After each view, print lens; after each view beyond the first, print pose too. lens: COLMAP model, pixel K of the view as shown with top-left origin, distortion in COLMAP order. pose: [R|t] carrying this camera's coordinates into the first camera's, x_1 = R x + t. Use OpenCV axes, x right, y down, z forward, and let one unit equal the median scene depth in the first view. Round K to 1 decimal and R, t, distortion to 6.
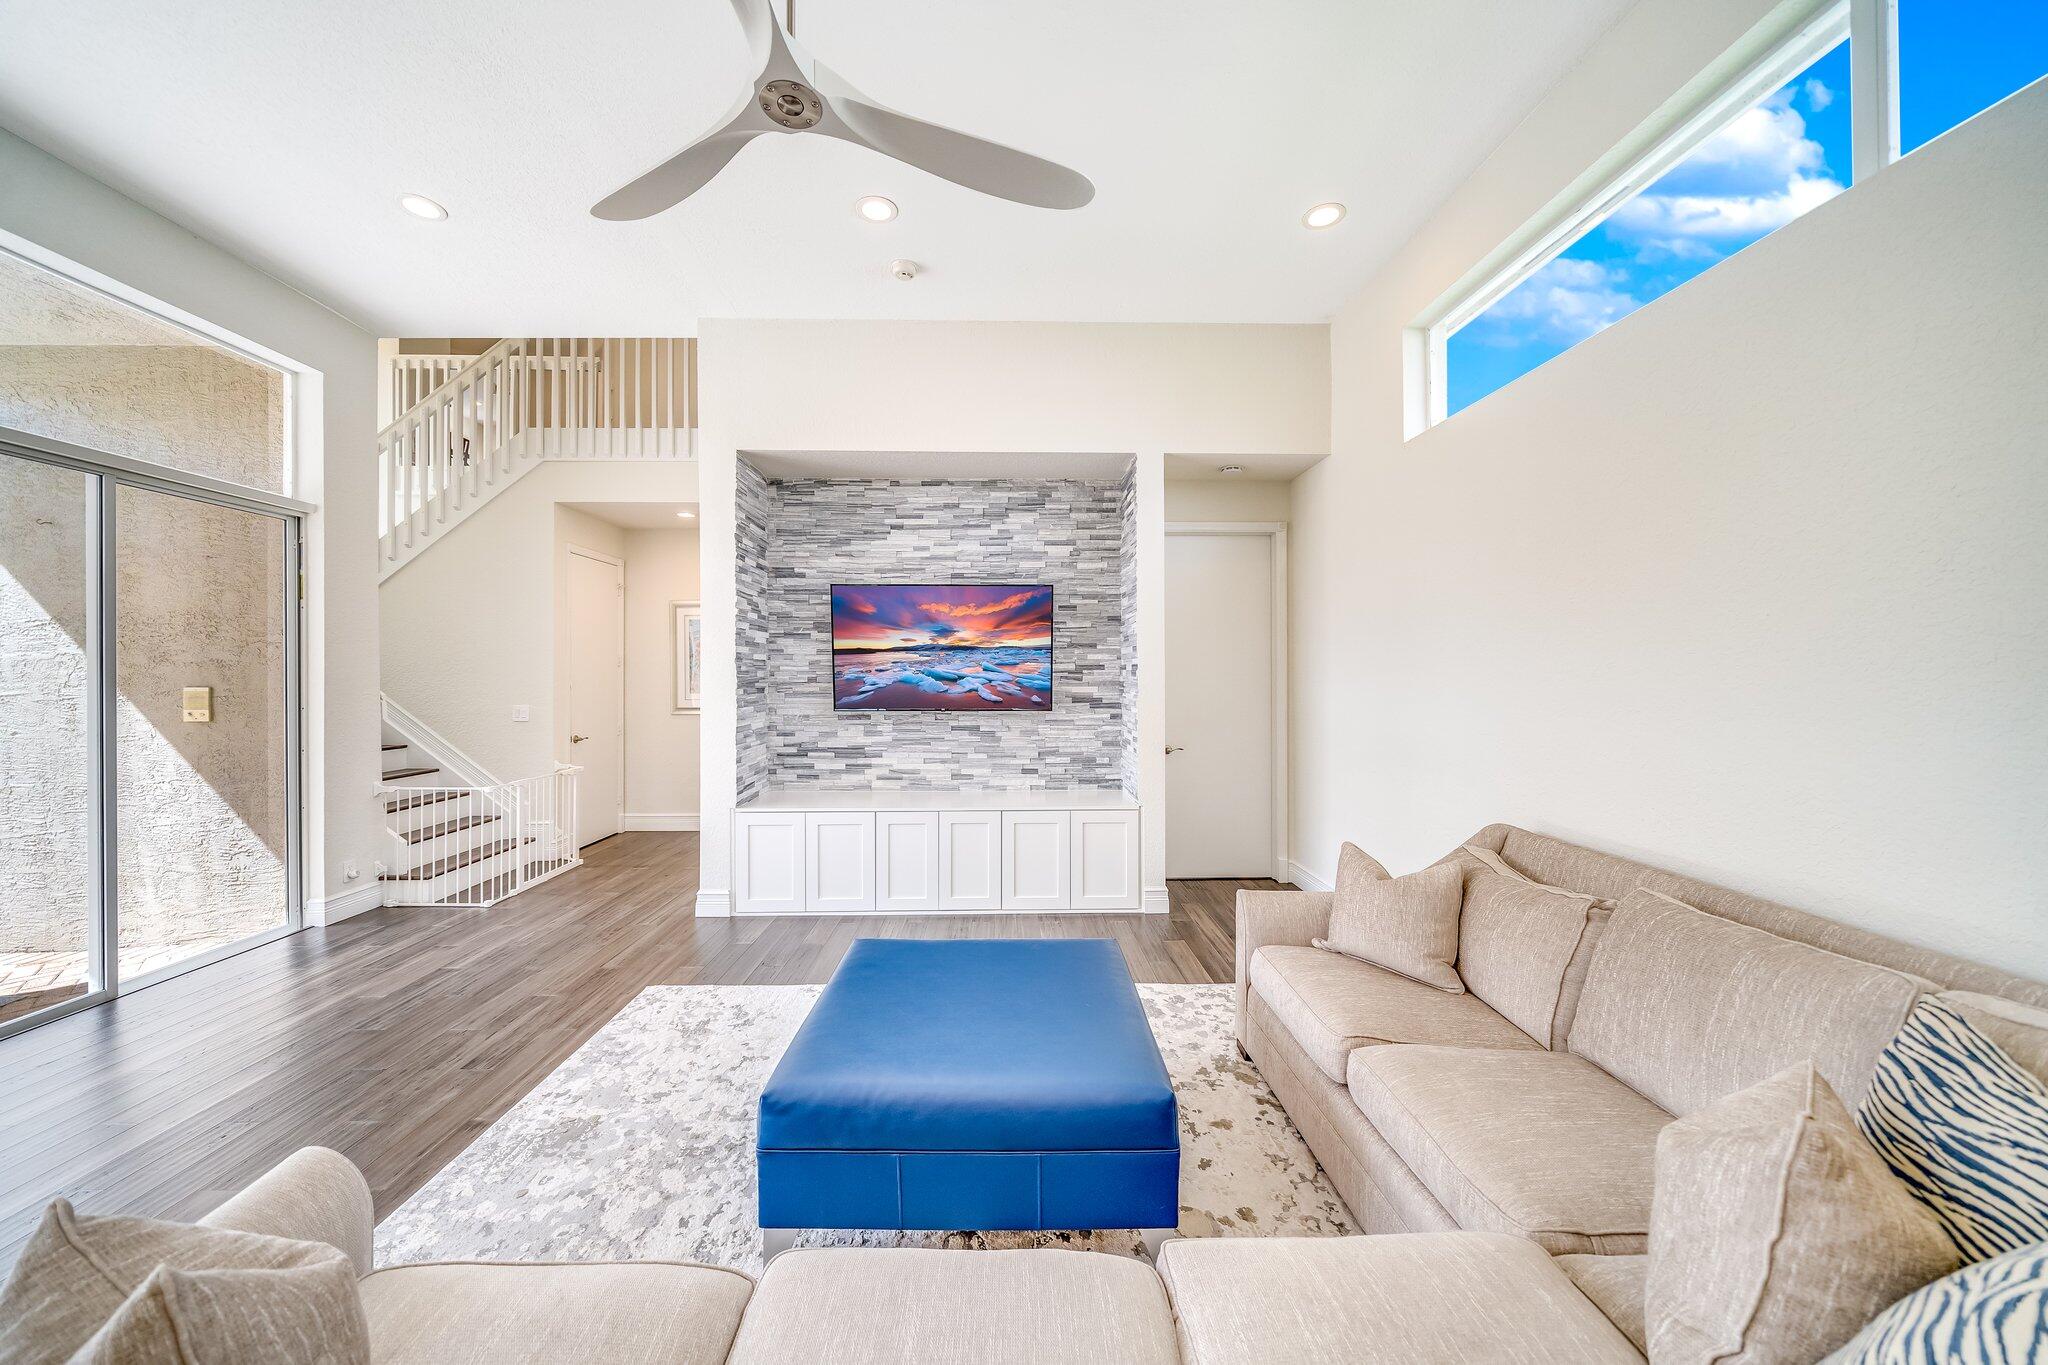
lens RADIAL K [[701.7, 0, 1015.3], [0, 701.7, 678.0], [0, 0, 1]] dist [-0.008757, -0.000075]
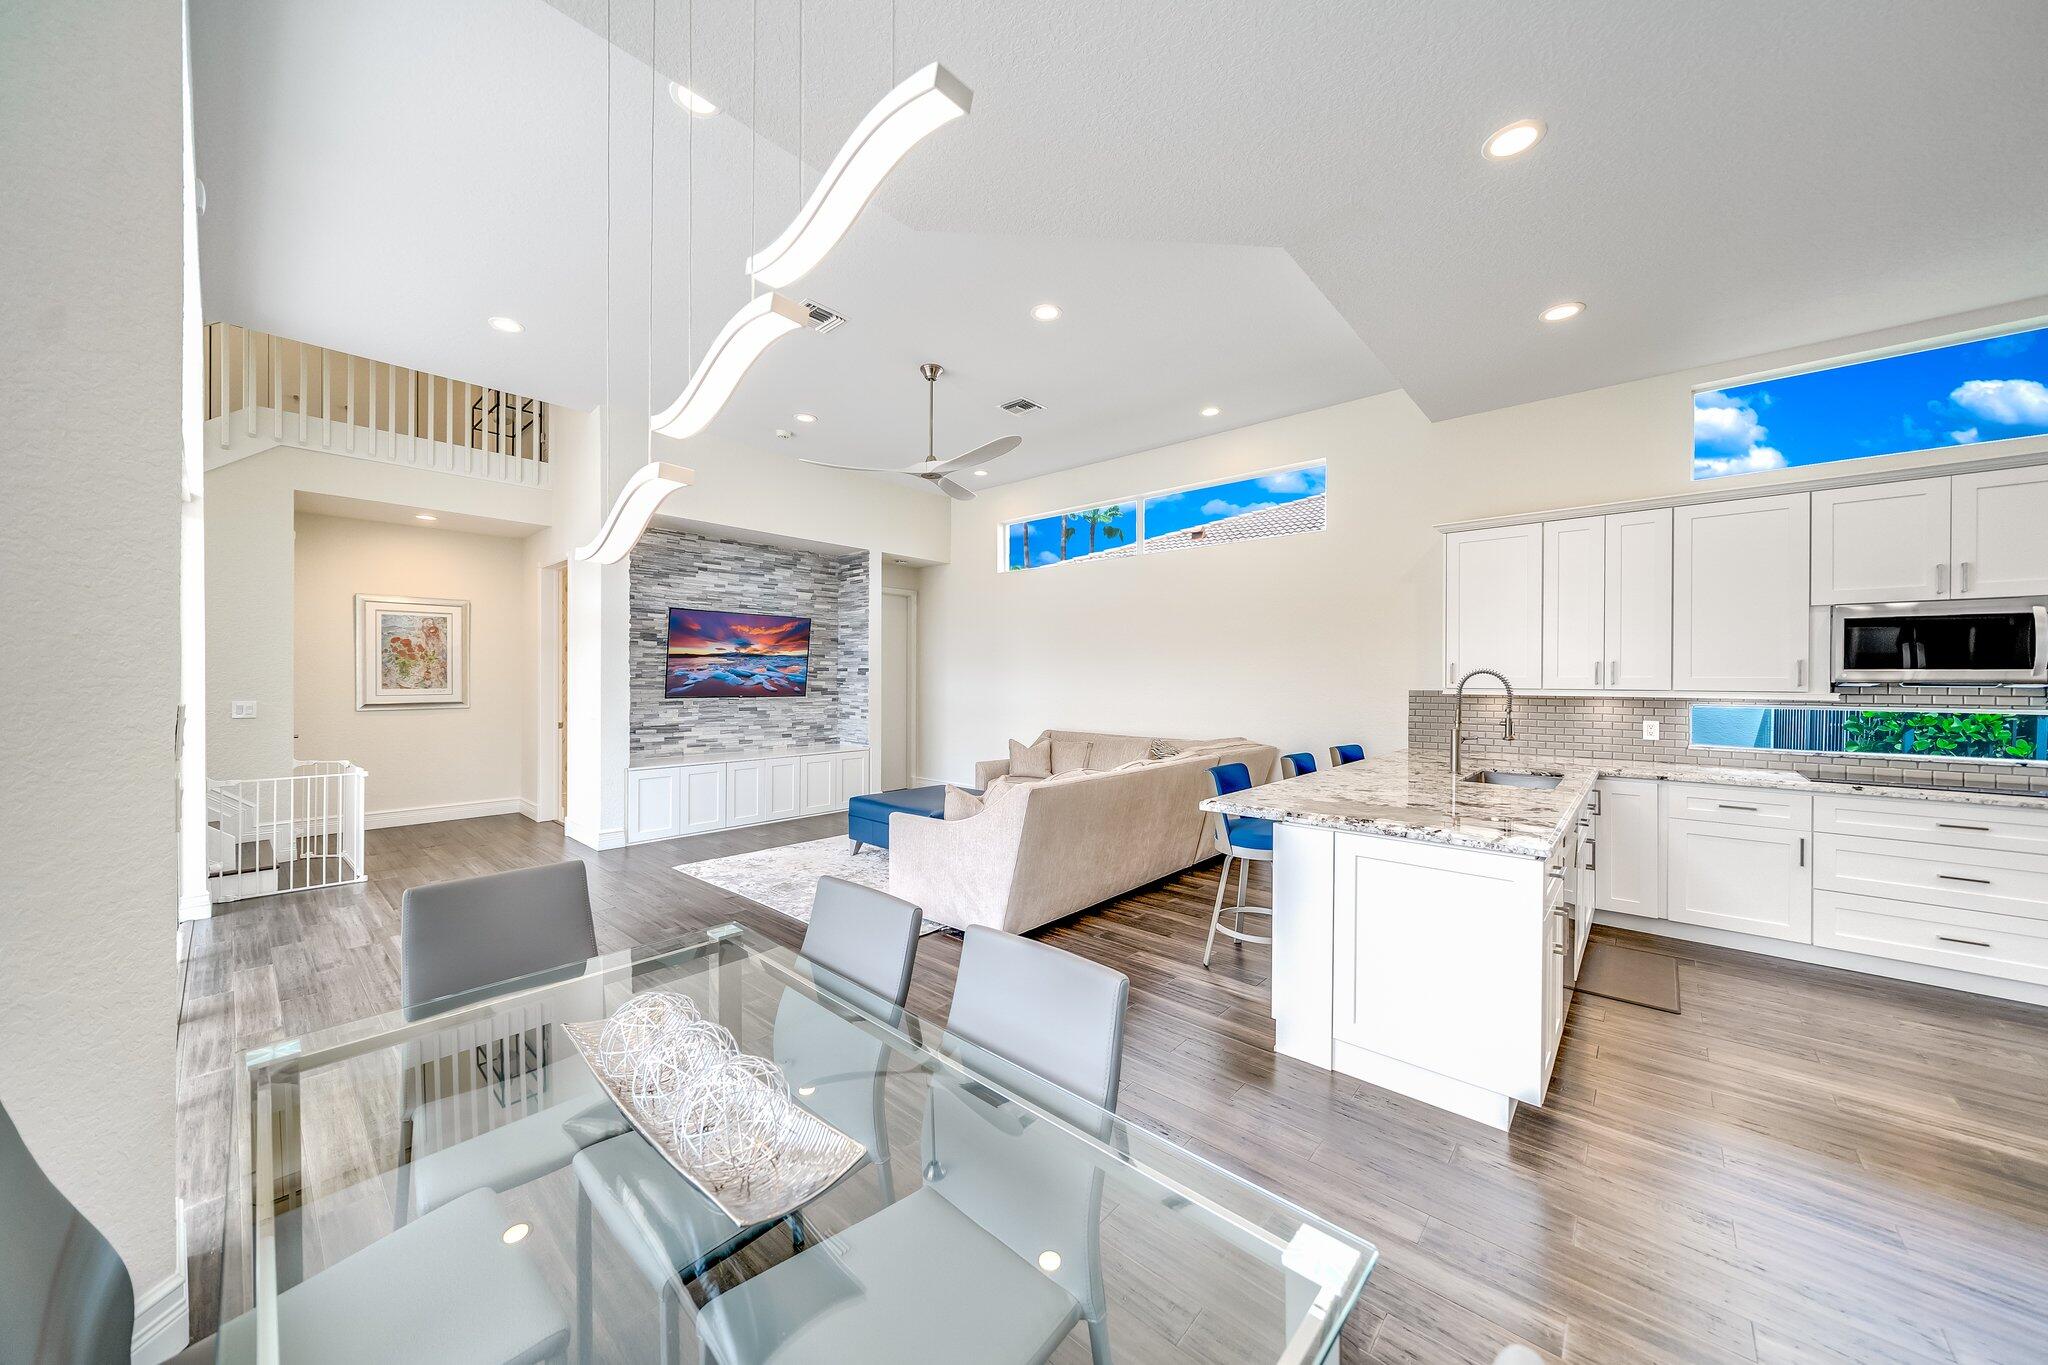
lens RADIAL K [[701.7, 0, 1015.3], [0, 701.7, 678.0], [0, 0, 1]] dist [-0.008757, -0.000075]
pose [[0.688076, 0.005401, 0.725618, -0.766893], [-0.003568, 0.999985, -0.004059, 0.009675], [-0.725630, 0.000204, 0.688086, -0.441294]]
